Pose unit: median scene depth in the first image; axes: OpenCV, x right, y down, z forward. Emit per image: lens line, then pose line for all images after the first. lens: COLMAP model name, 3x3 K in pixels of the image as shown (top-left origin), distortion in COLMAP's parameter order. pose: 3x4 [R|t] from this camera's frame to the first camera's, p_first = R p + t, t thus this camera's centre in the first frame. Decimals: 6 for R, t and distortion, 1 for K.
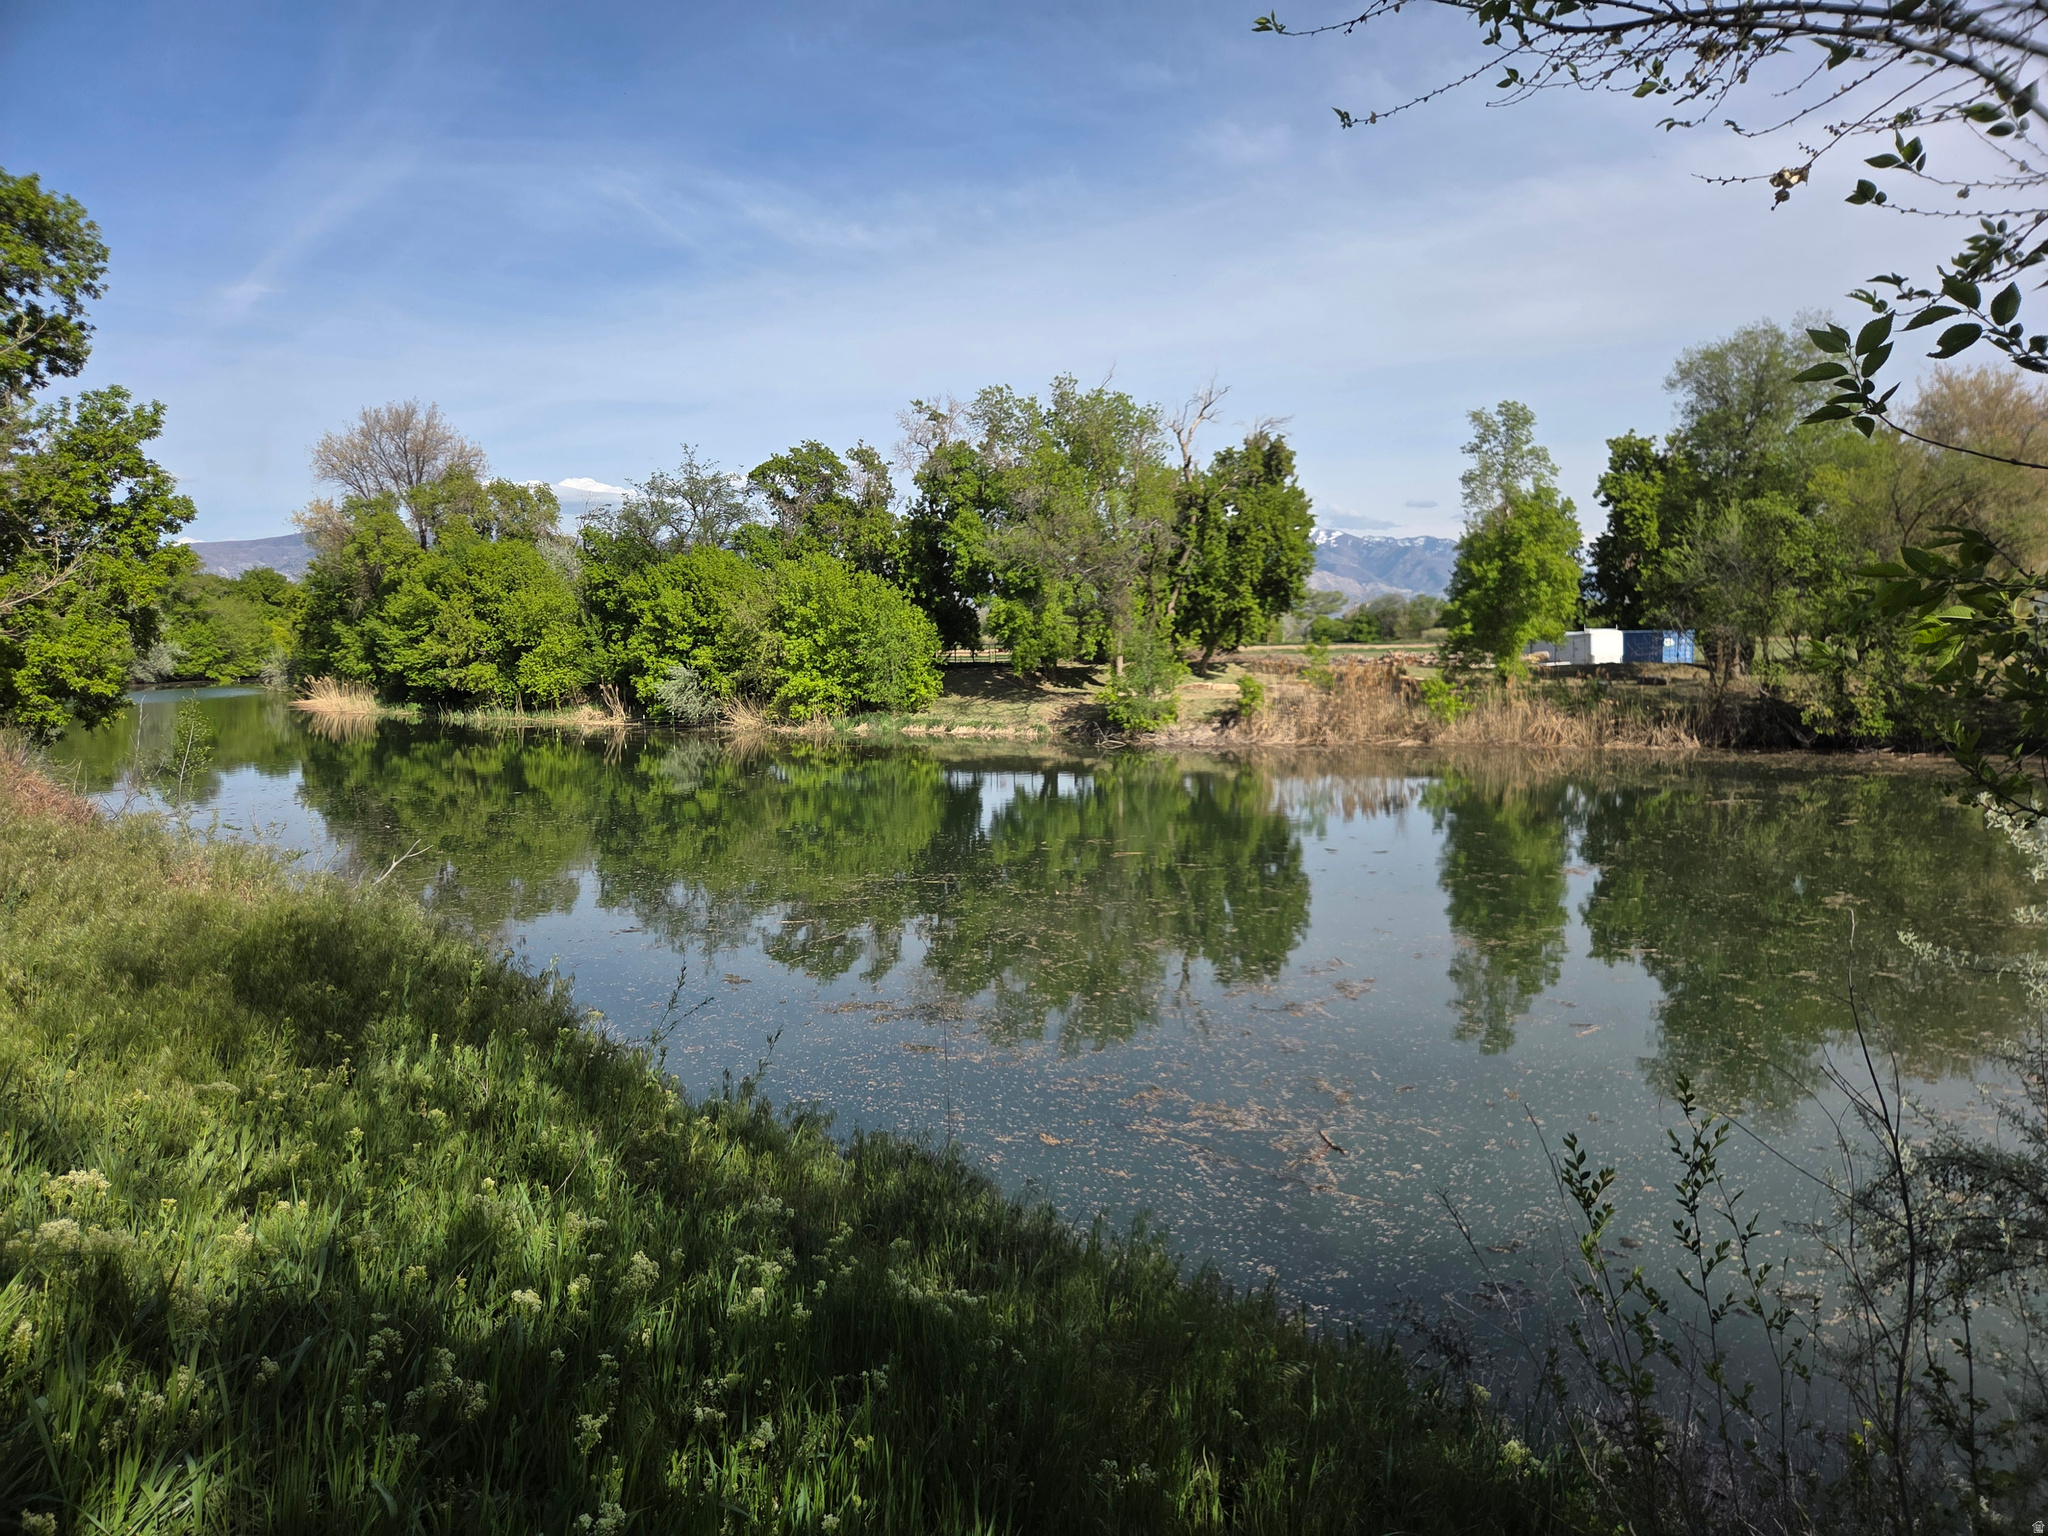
lens RADIAL K [[1420.4, 0, 1028.0], [0, 1420.4, 777.4], [0, 0, 1]] dist [0.040221, -0.010045]
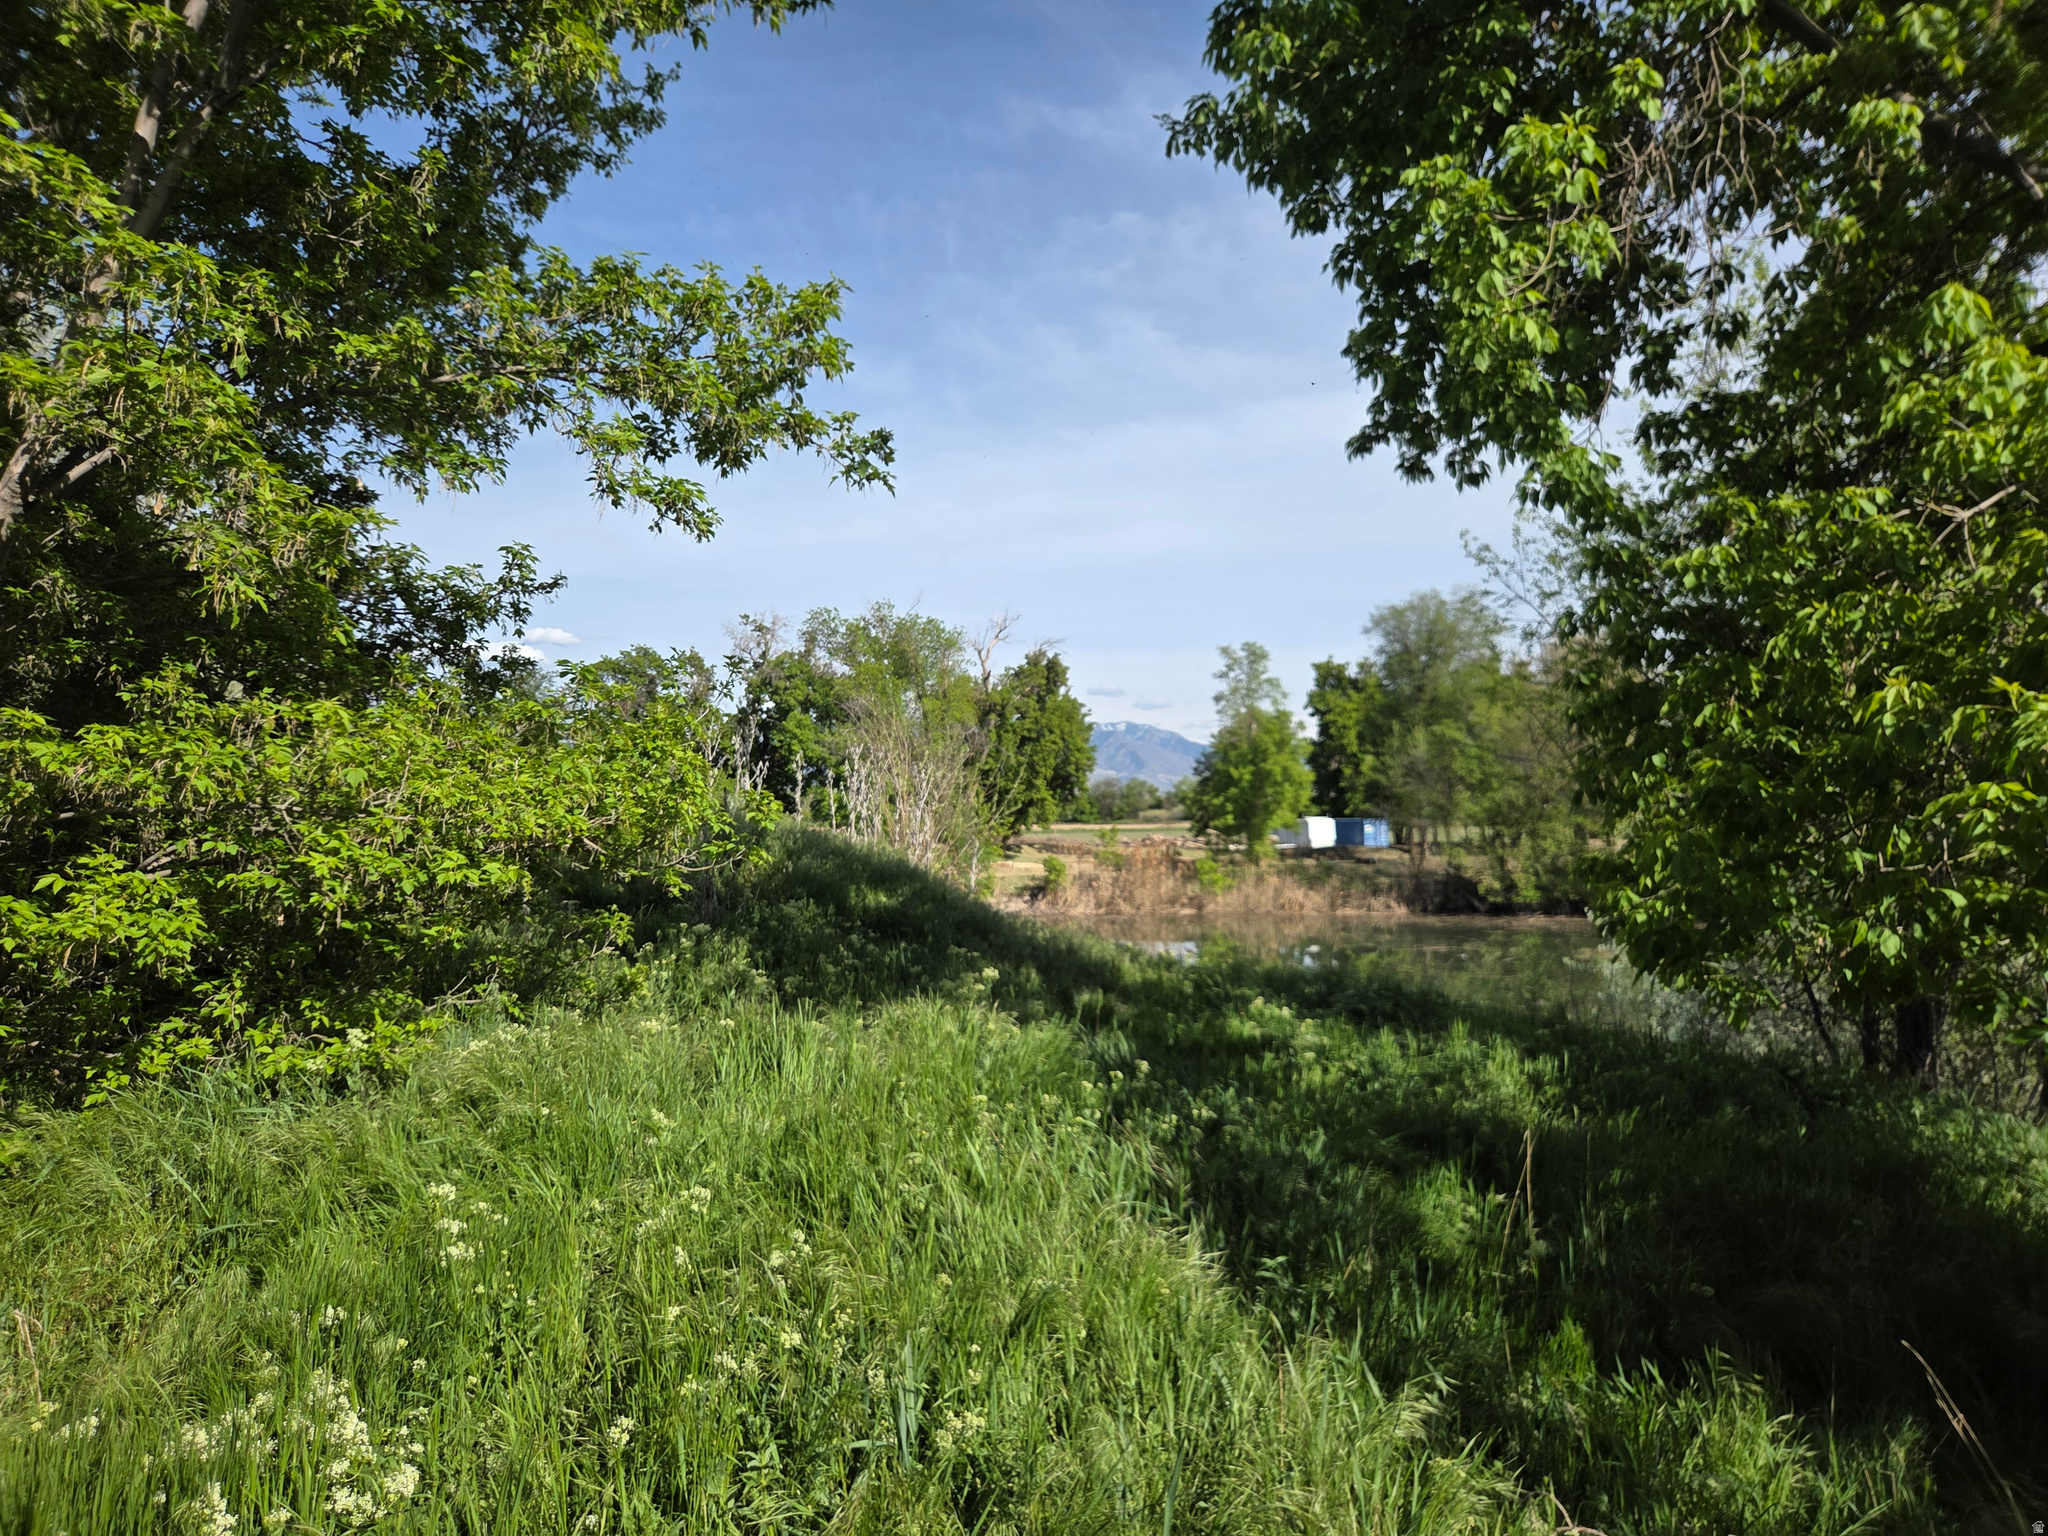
lens RADIAL K [[1420.4, 0, 1019.5], [0, 1420.4, 763.7], [0, 0, 1]] dist [0.040221, -0.010045]
pose [[0.980437, 0.011154, 0.196517, -0.097268], [0.015177, 0.991137, -0.131972, 0.007643], [-0.196248, 0.132373, 0.971578, -0.150248]]
